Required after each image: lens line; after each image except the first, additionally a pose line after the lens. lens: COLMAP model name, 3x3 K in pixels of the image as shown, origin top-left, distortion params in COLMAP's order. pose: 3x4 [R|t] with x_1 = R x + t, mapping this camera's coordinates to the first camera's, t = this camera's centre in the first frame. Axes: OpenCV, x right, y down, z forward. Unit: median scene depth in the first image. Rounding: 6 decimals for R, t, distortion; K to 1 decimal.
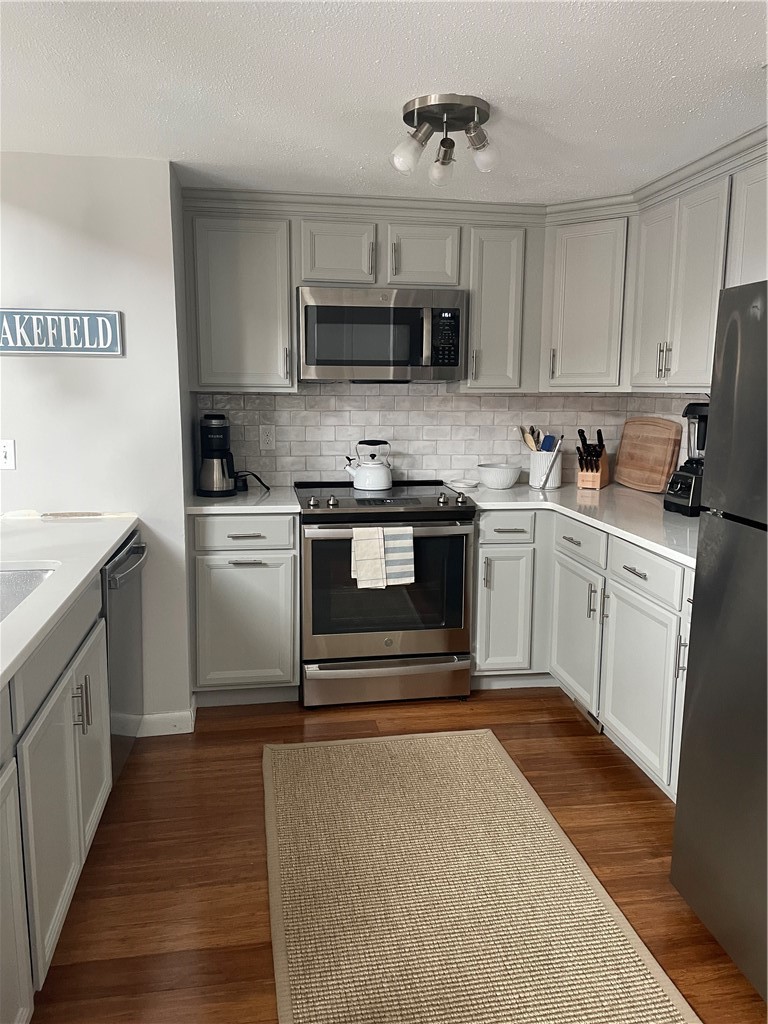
lens RADIAL K [[762.6, 0, 384.0], [0, 762.6, 512.0], [0, 0, 1]] dist [0.071643, -0.087111]
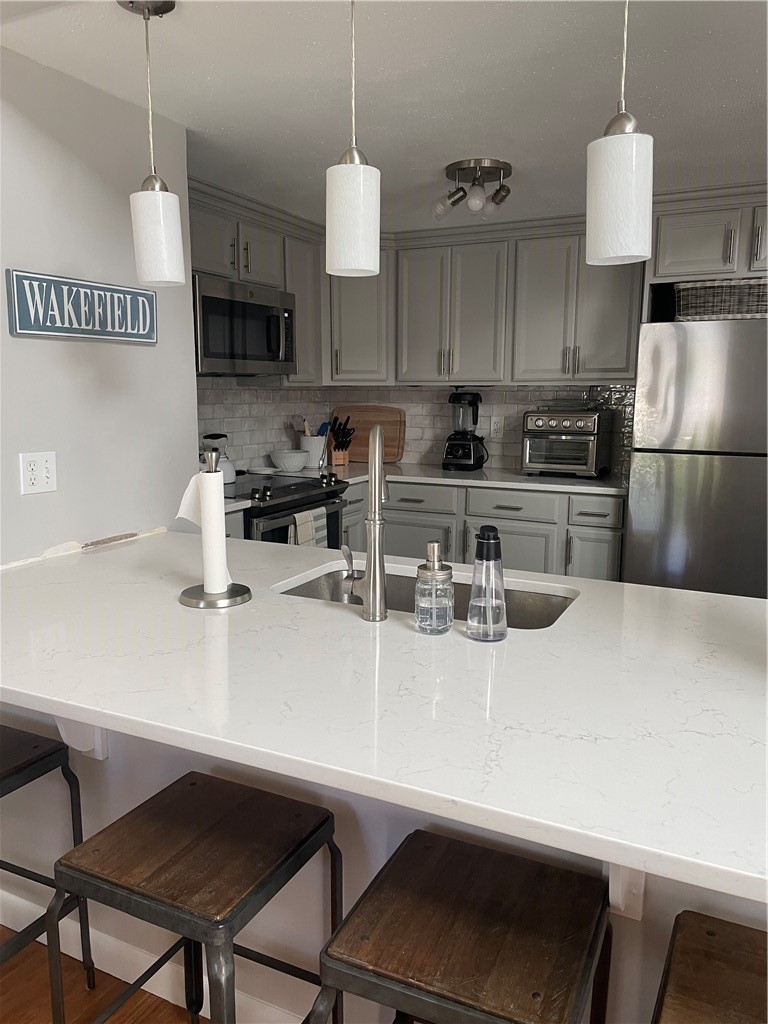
lens RADIAL K [[762.6, 0, 384.0], [0, 762.6, 512.0], [0, 0, 1]] dist [0.071643, -0.087111]
pose [[0.584178, -0.137583, 0.799879, -0.913035], [0.135138, 0.988259, 0.071289, -0.045882], [-0.800296, 0.066449, 0.595912, 0.305416]]
